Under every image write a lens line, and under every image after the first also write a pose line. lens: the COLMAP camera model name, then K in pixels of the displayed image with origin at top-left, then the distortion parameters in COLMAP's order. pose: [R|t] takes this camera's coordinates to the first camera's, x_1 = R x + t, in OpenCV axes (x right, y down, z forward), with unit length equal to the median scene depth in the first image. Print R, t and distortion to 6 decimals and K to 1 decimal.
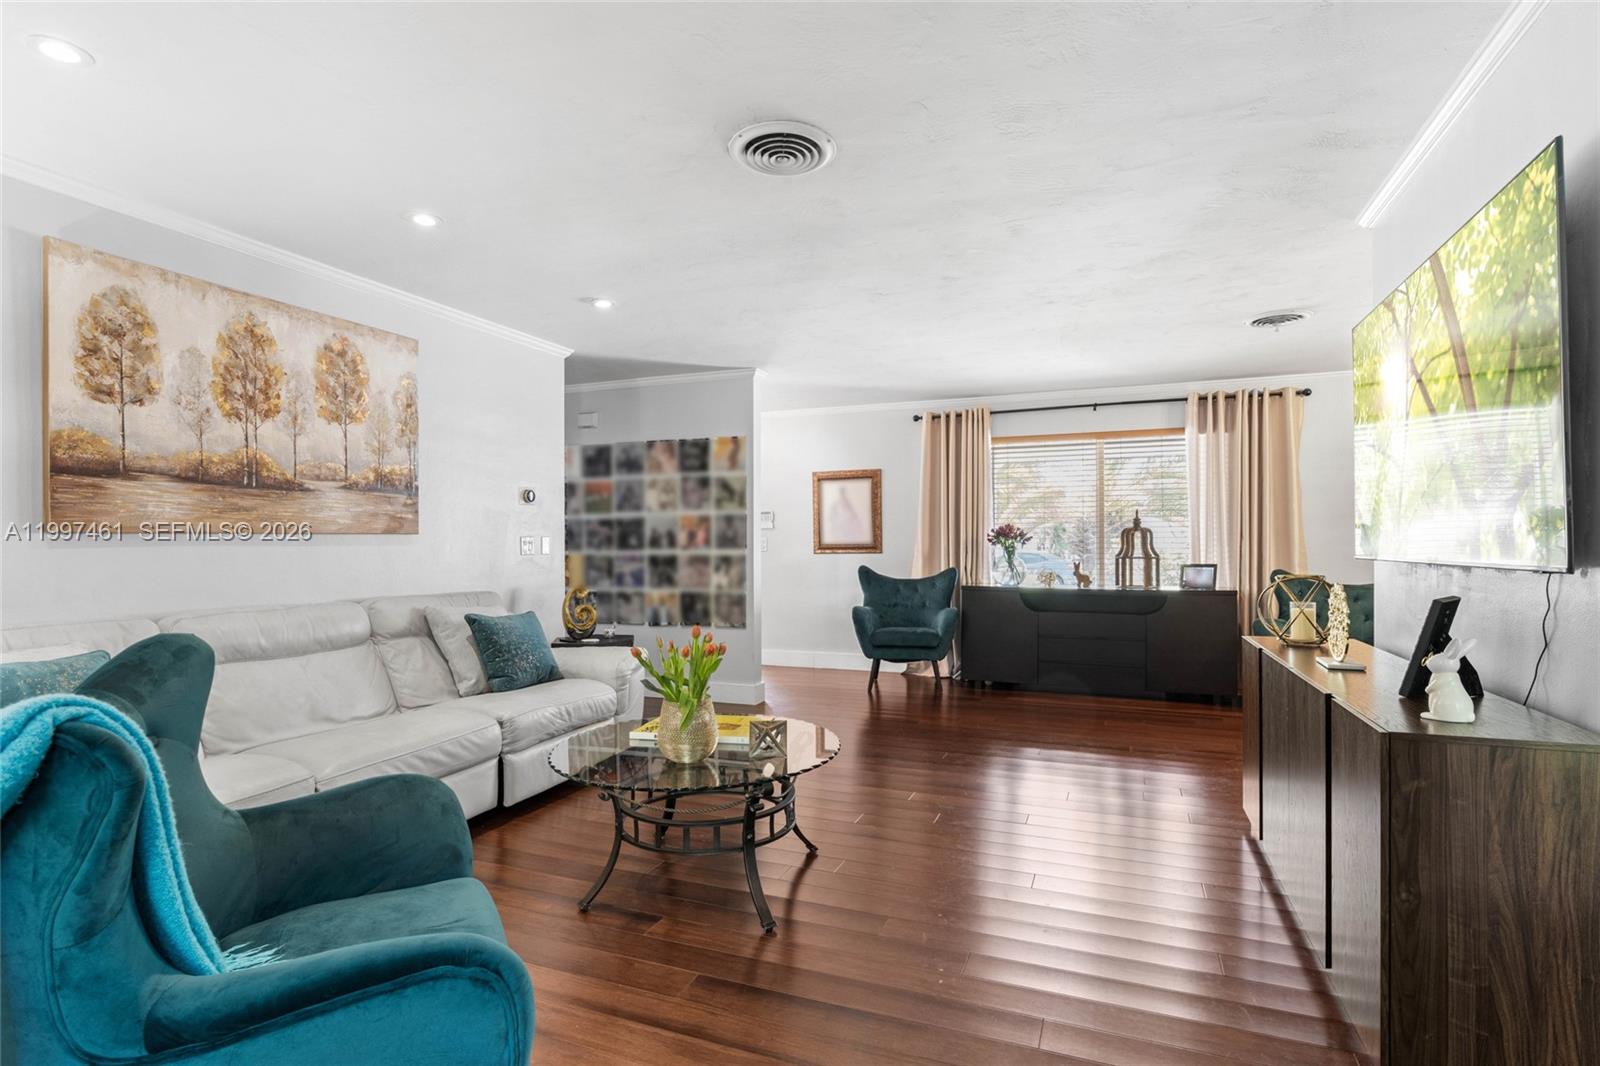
lens RADIAL K [[767.0, 0, 809.9], [0, 767.0, 543.3], [0, 0, 1]] dist [0.001287, 0.000394]
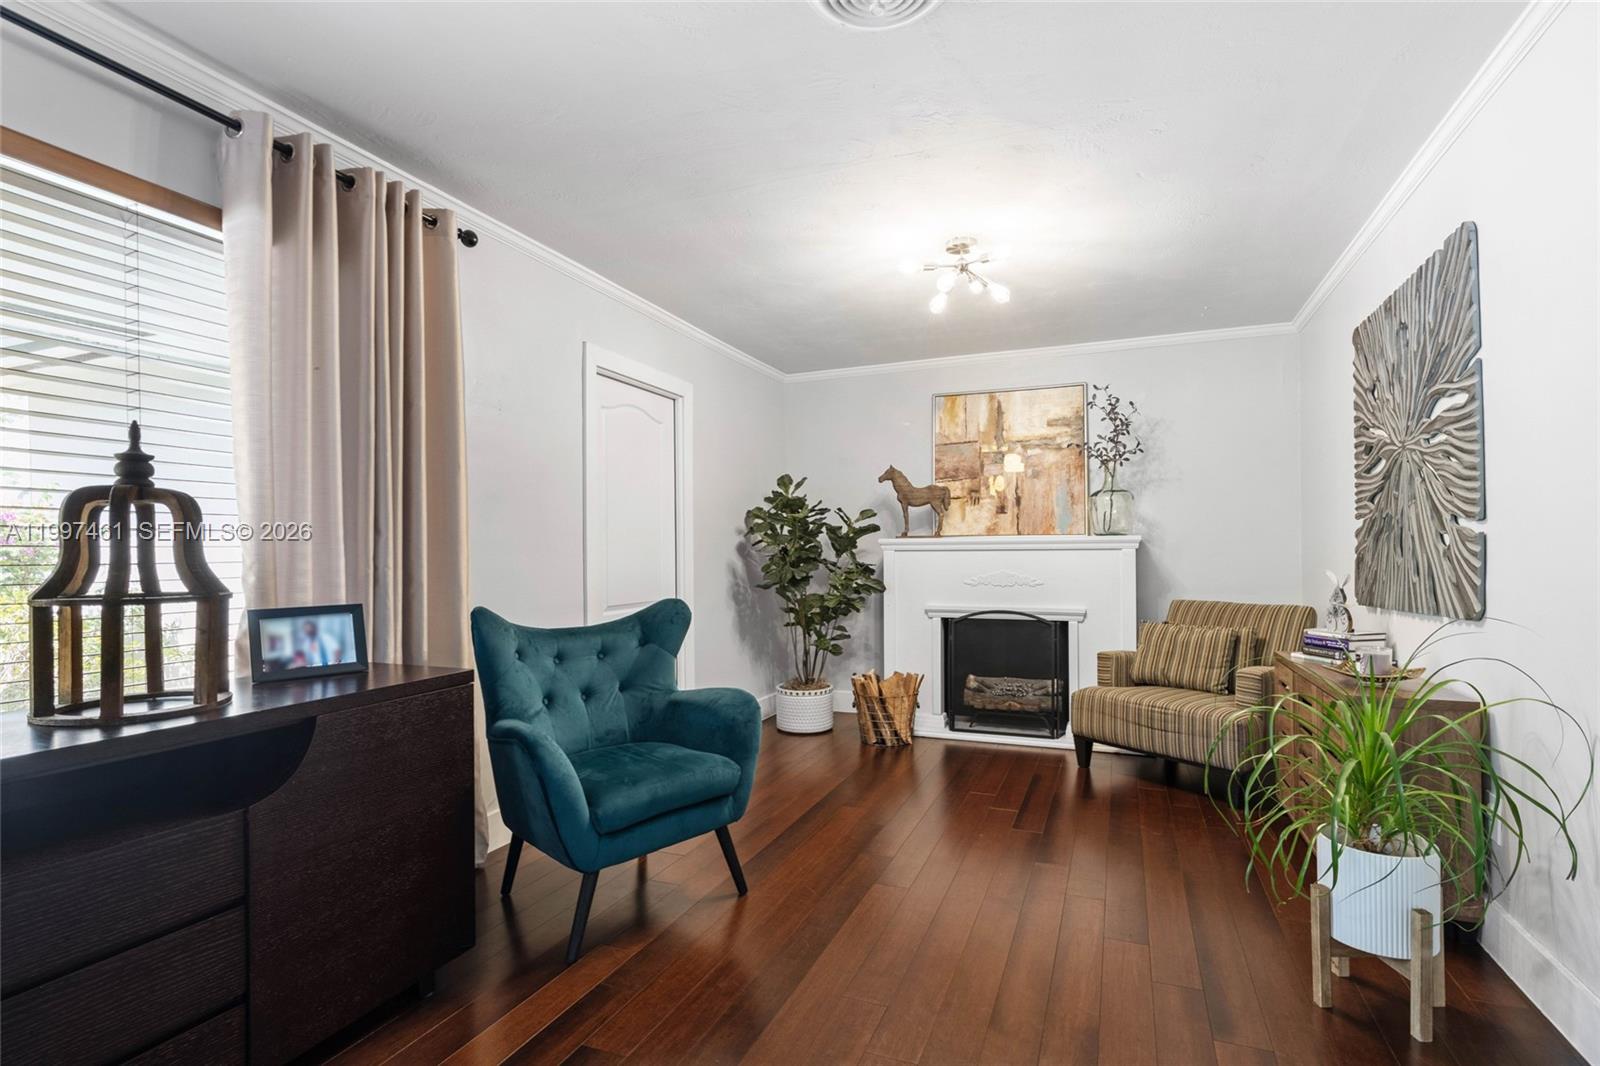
lens RADIAL K [[779.2, 0, 809.9], [0, 779.2, 542.6], [0, 0, 1]] dist [-0.004214, -0.000002]
pose [[0.006348, 0.013343, 0.999891, 0.282869], [0.006944, 0.999886, -0.013387, 0.007048], [-0.999956, 0.007028, 0.006254, 1.402246]]
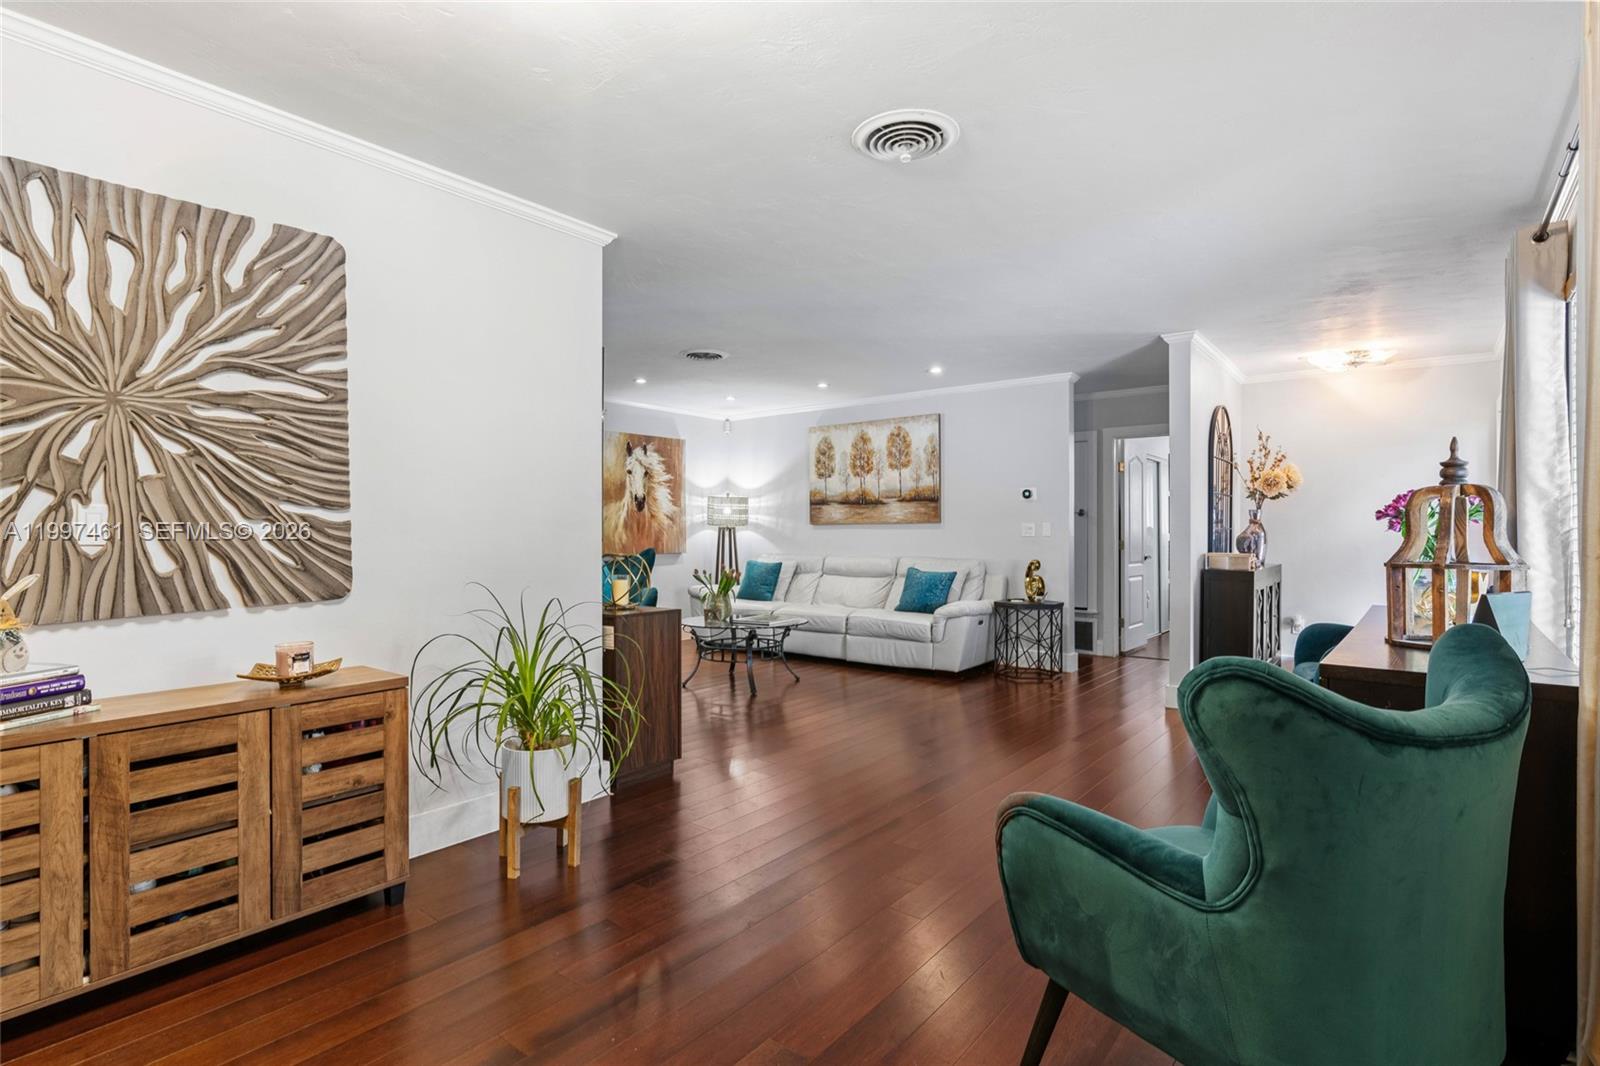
lens RADIAL K [[798.2, 0, 800.0], [0, 798.2, 533.0], [0, 0, 1]] dist [-0.000389, 0.000153]
pose [[-0.292744, 0.005431, -0.956175, 1.618300], [-0.000688, 0.999982, 0.005891, 0.000506], [0.956191, 0.002382, -0.292735, 1.490512]]
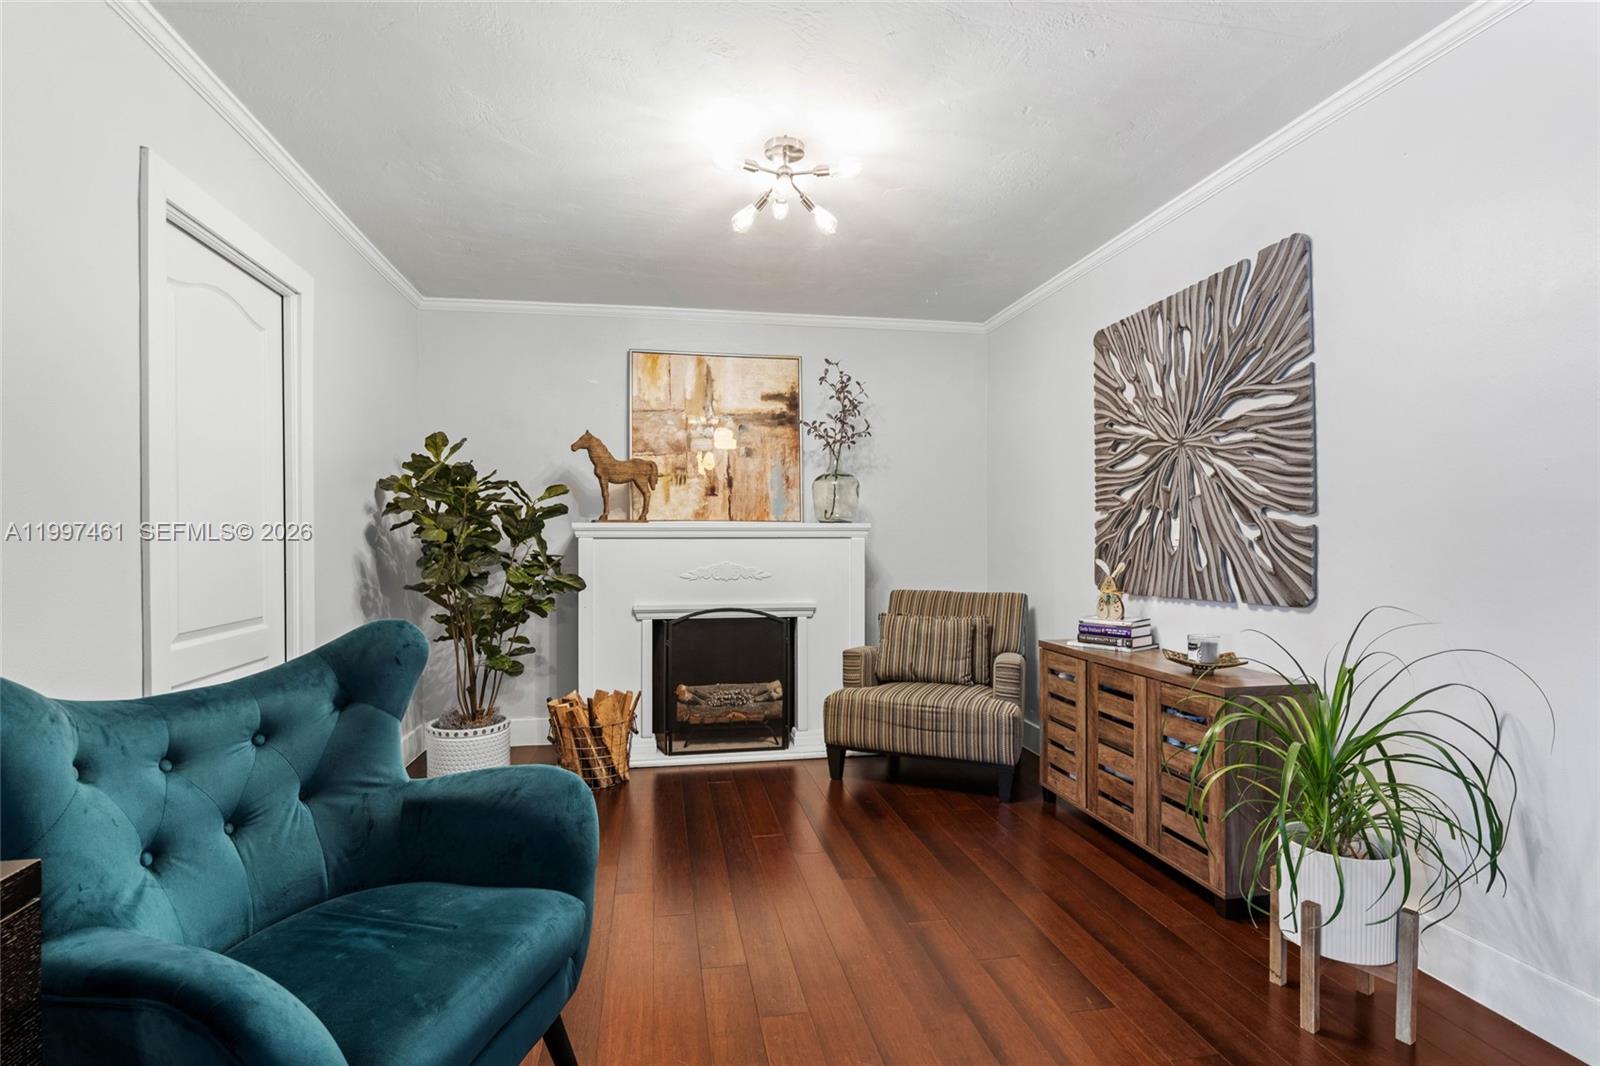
lens RADIAL K [[782.4, 0, 801.5], [0, 782.4, 538.3], [0, 0, 1]] dist [-0.002262, 0.000311]
pose [[-0.533427, 0.000730, 0.845846, 0.605582], [0.002100, 0.999998, 0.000461, 0.004240], [-0.845844, 0.002022, -0.533427, 1.619623]]
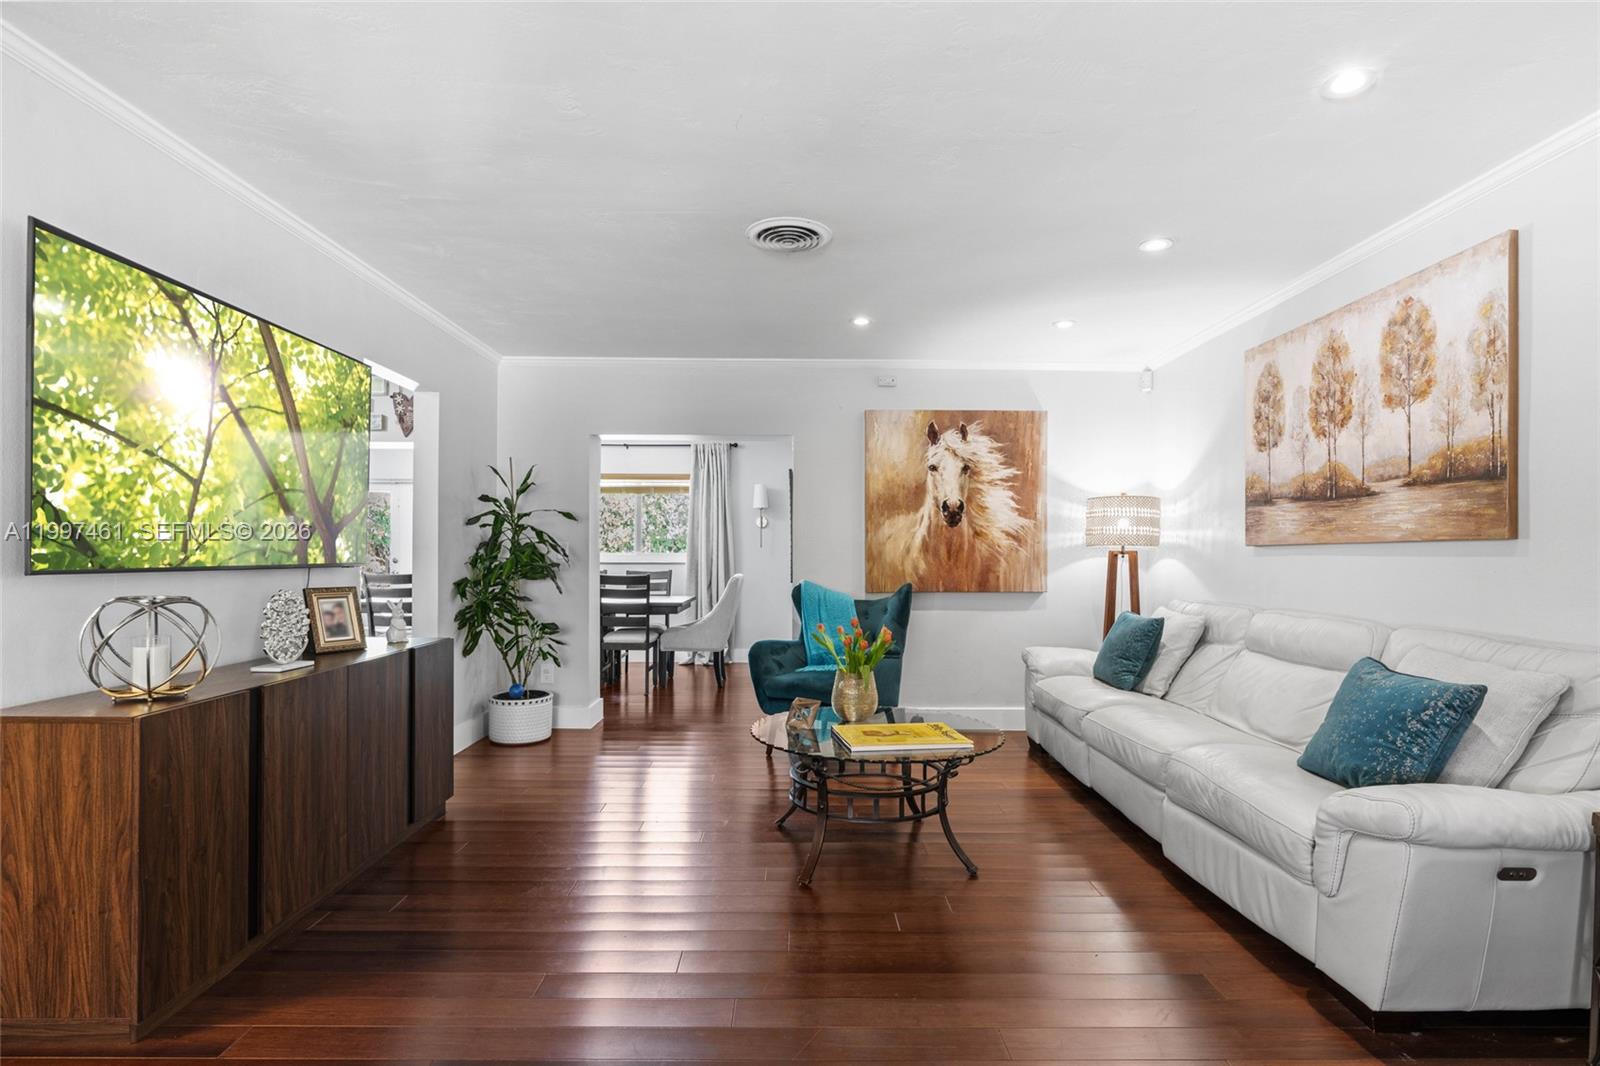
lens RADIAL K [[792.6, 0, 804.0], [0, 792.6, 555.9], [0, 0, 1]] dist [-0.000110, 0.000383]
pose [[-0.928608, -0.000329, -0.371062, 0.318373], [-0.002946, 0.999975, 0.006487, -0.001339], [0.371050, 0.007117, -0.928586, 1.681113]]
